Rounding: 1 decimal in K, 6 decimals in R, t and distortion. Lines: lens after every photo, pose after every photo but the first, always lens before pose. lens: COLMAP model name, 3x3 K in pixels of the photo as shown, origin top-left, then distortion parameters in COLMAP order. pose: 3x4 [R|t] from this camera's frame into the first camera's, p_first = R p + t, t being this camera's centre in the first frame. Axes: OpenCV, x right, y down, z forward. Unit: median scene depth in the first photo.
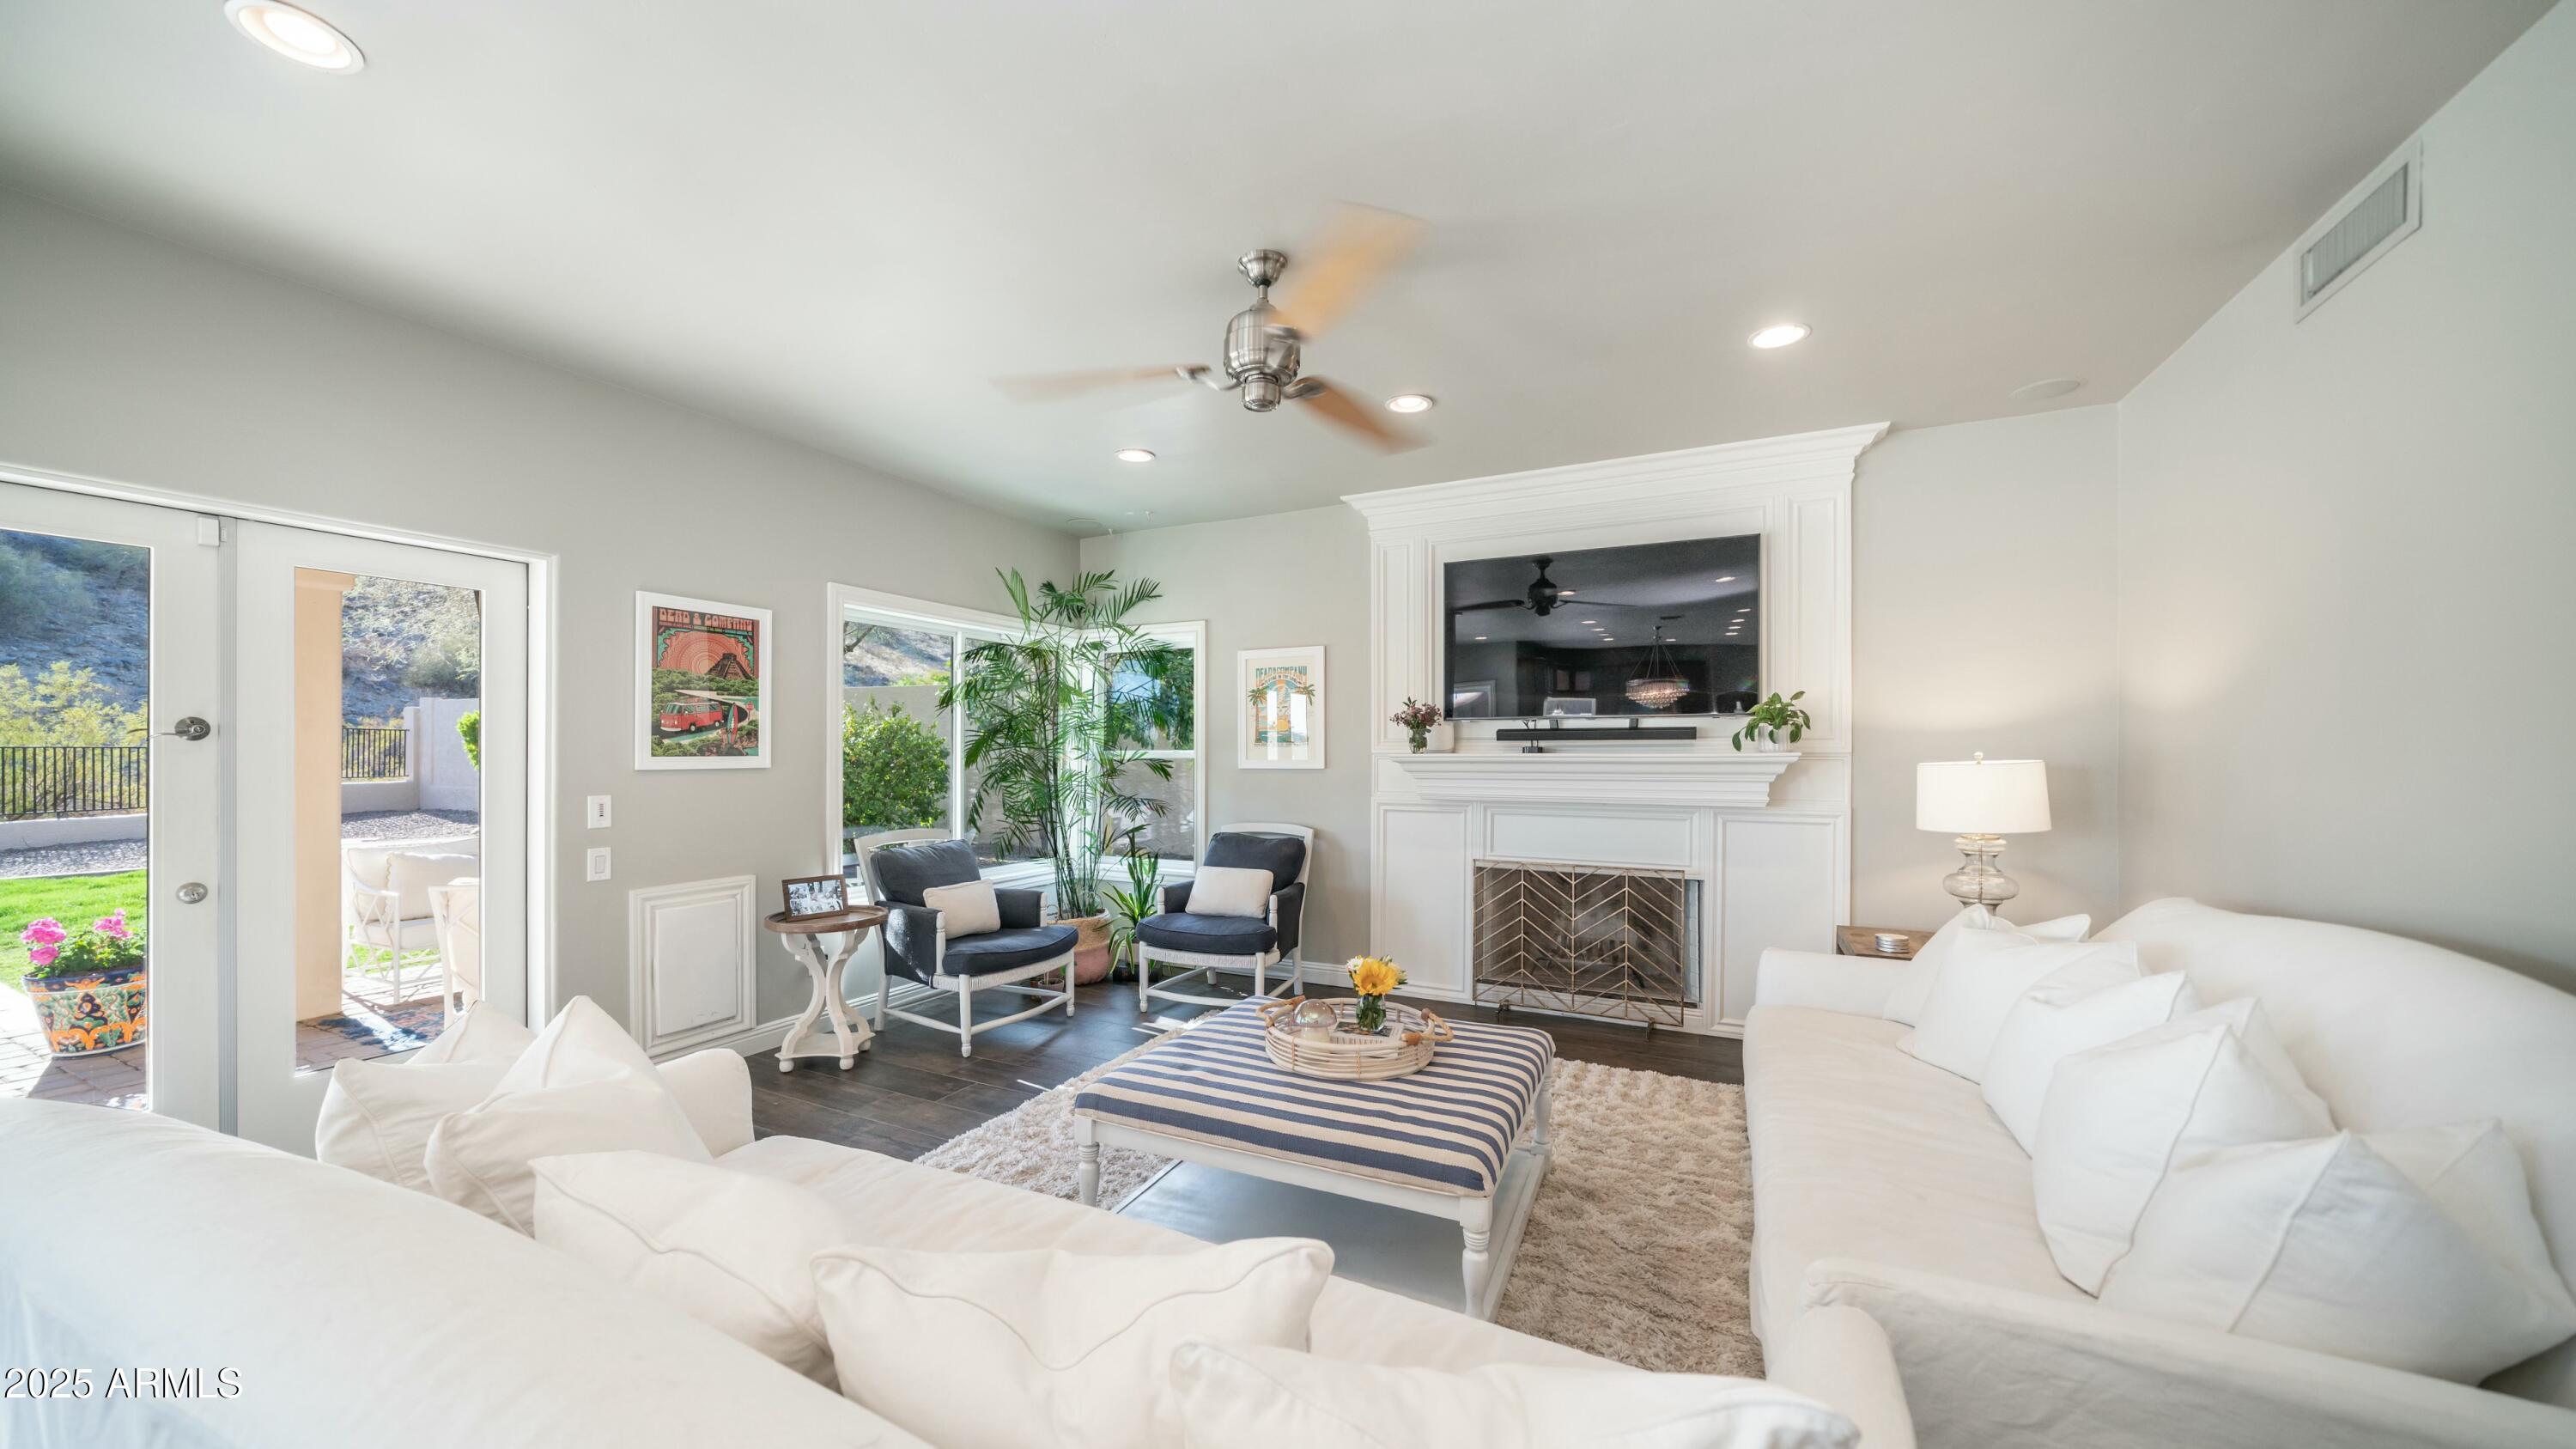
lens RADIAL K [[876.6, 0, 1264.1], [0, 876.6, 745.3], [0, 0, 1]] dist [0.000298, 0.000046]
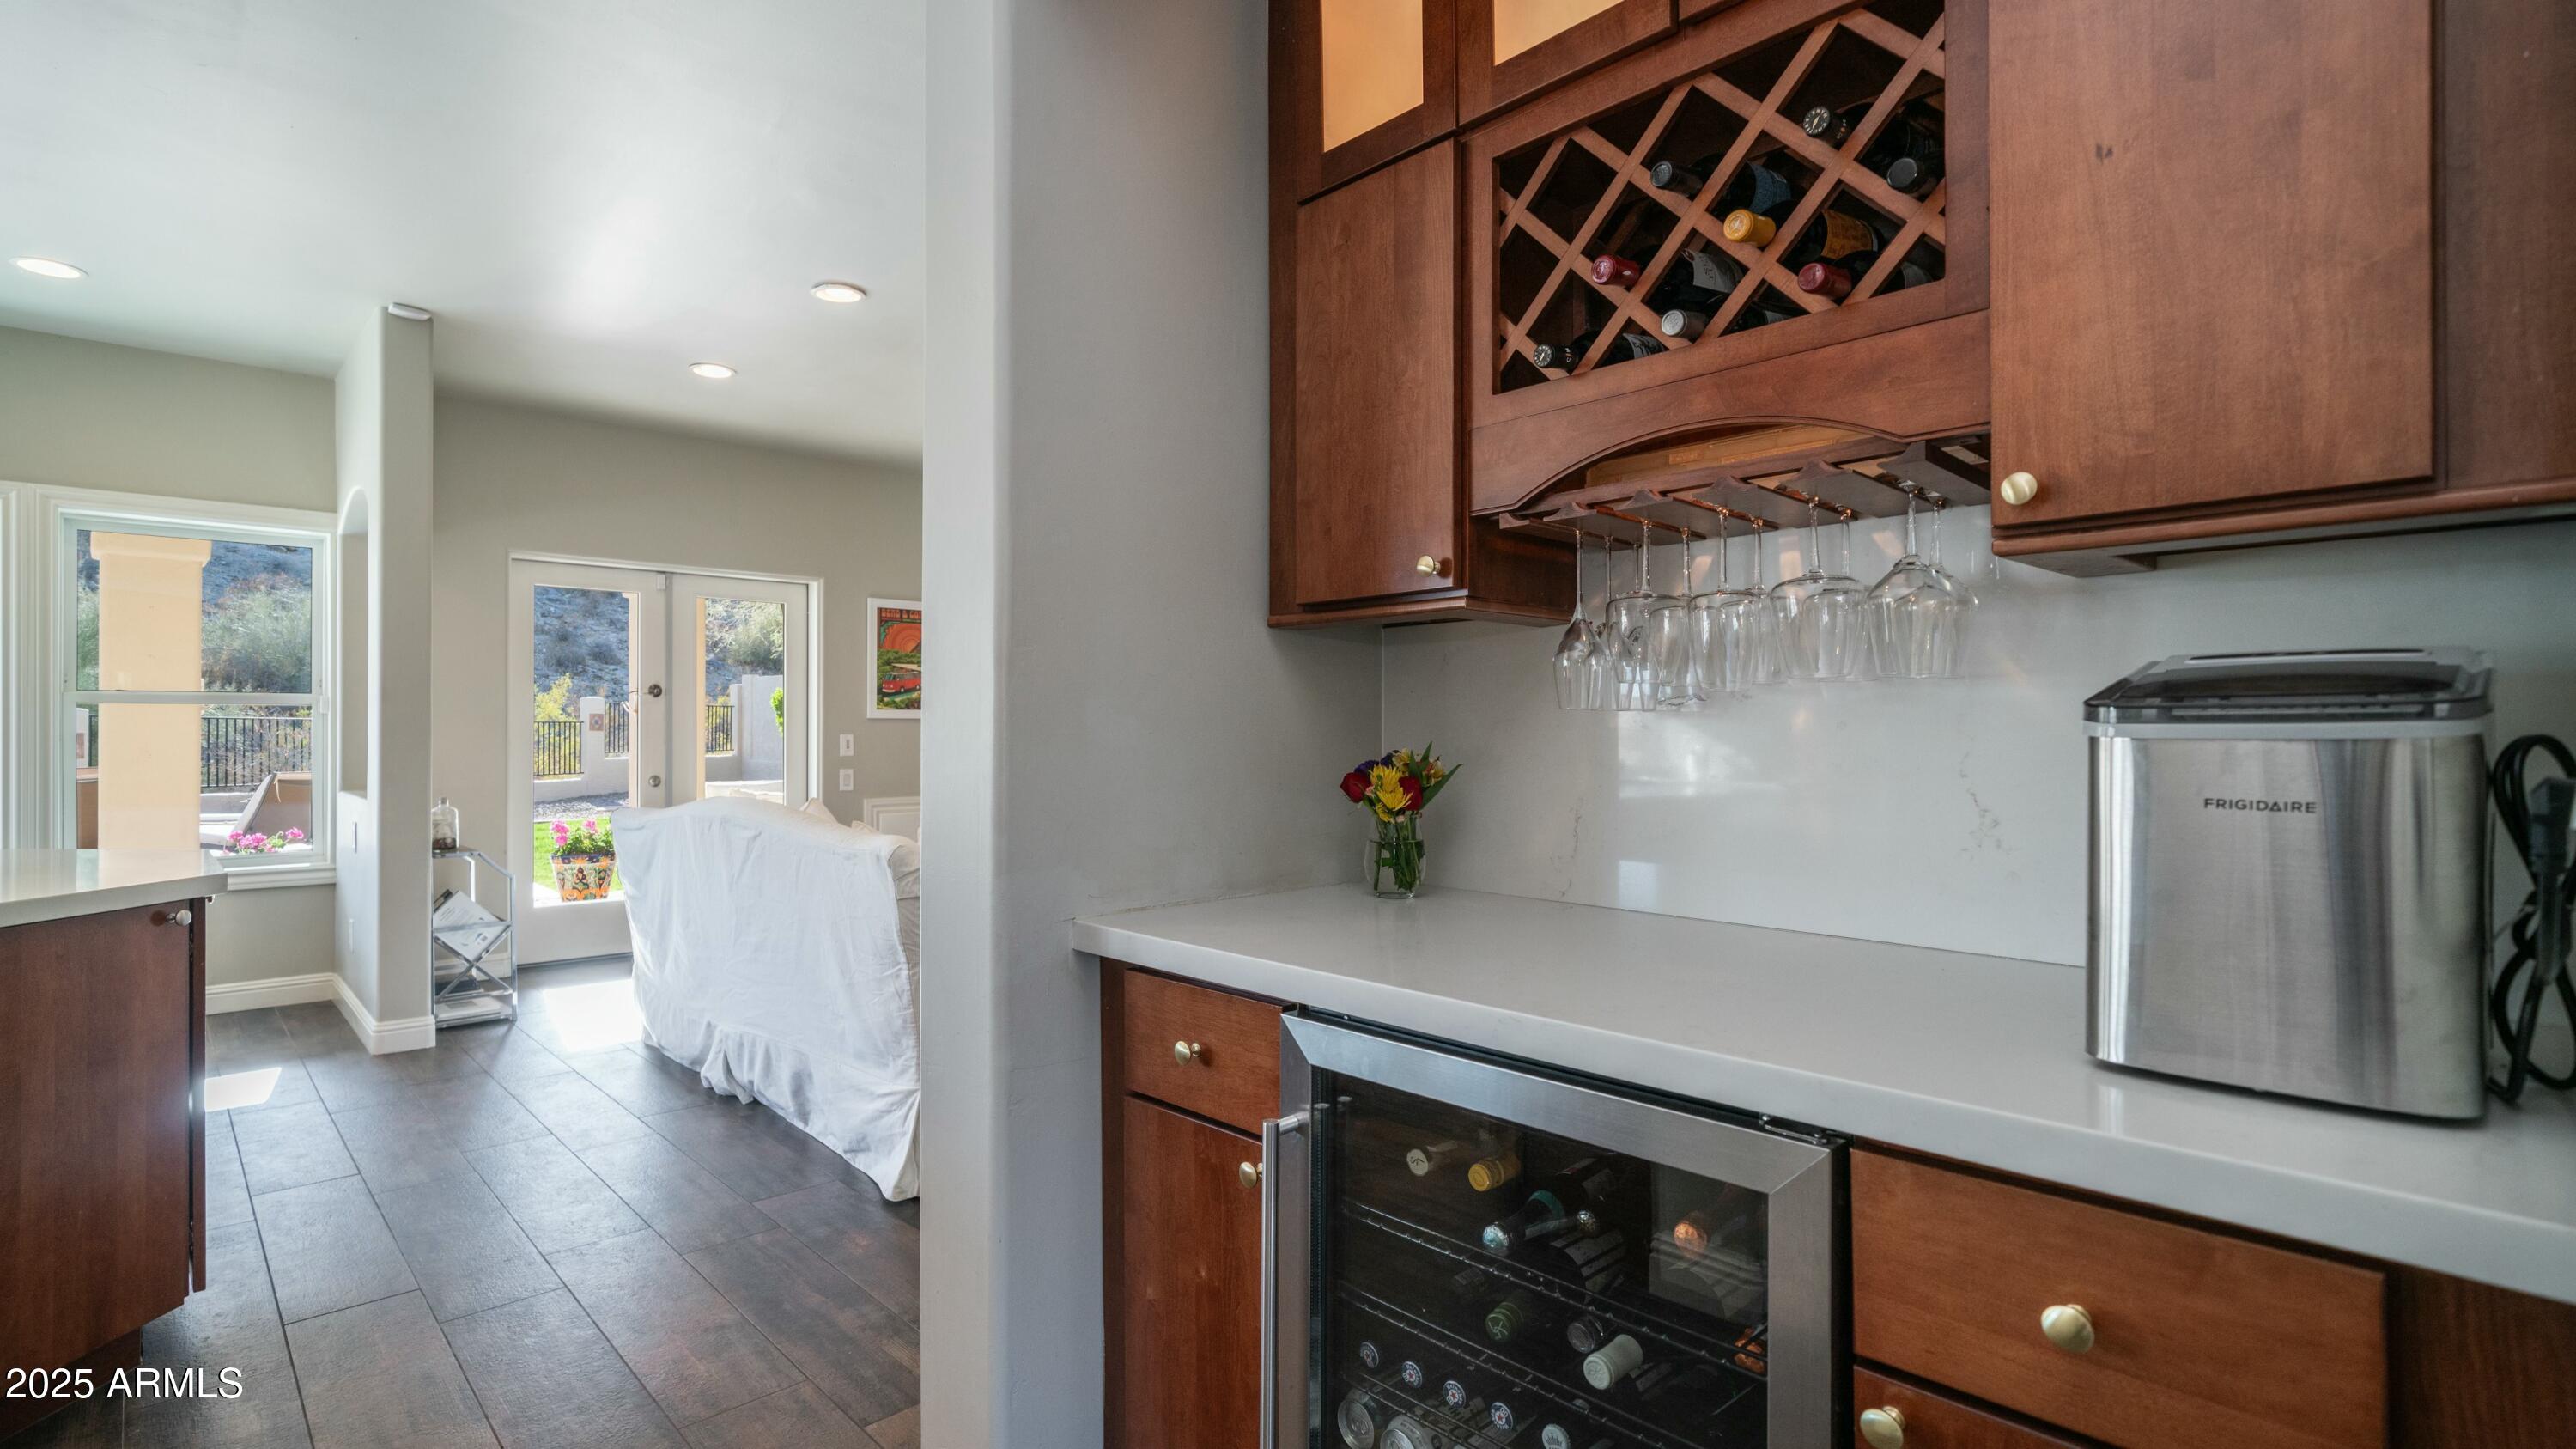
lens RADIAL K [[1206.6, 0, 1288.0], [0, 1206.6, 724.5], [0, 0, 1]] dist [-0.001897, -0.000553]
pose [[0.943143, -0.002886, -0.332376, 0.598994], [0.002480, 0.999996, -0.001648, 0.041469], [0.332379, 0.000730, 0.943146, -0.652073]]
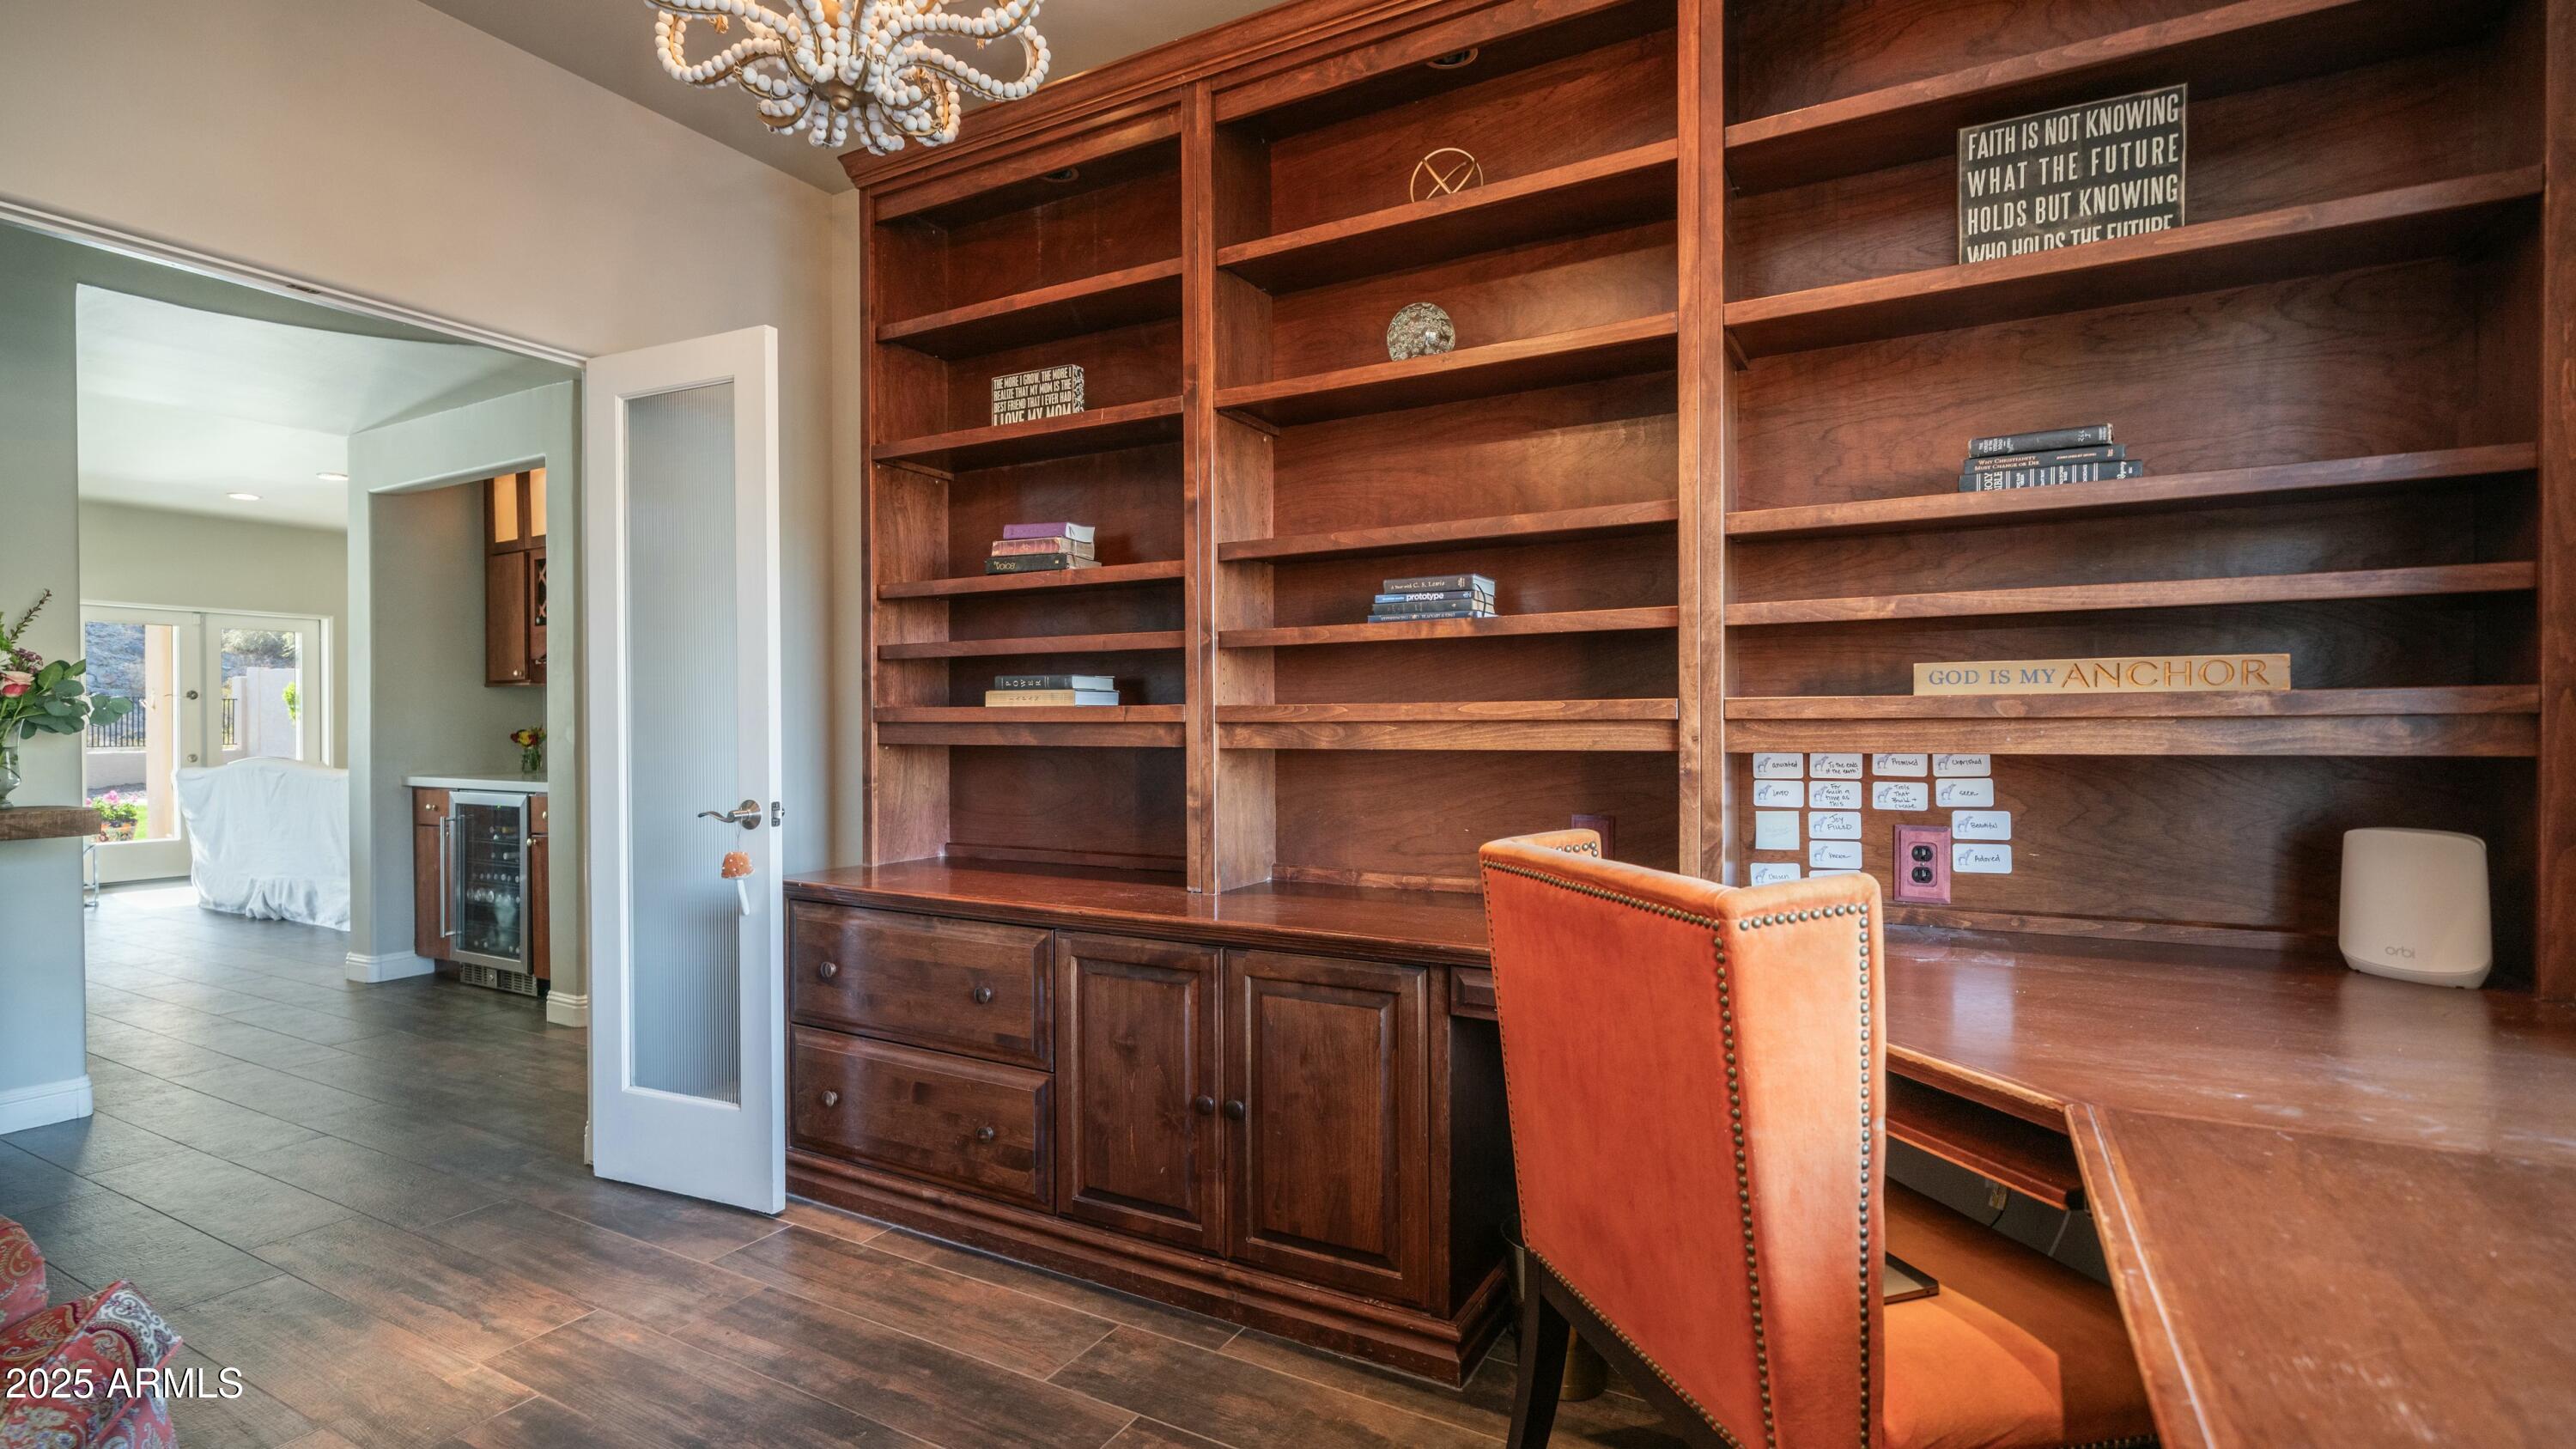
lens RADIAL K [[1206.6, 0, 1288.0], [0, 1206.6, 724.5], [0, 0, 1]] dist [-0.001897, -0.000553]
pose [[0.998923, -0.003491, -0.046262, 1.557558], [0.003735, 0.999980, 0.005196, 0.044457], [0.046243, -0.005364, 0.998916, -1.717811]]
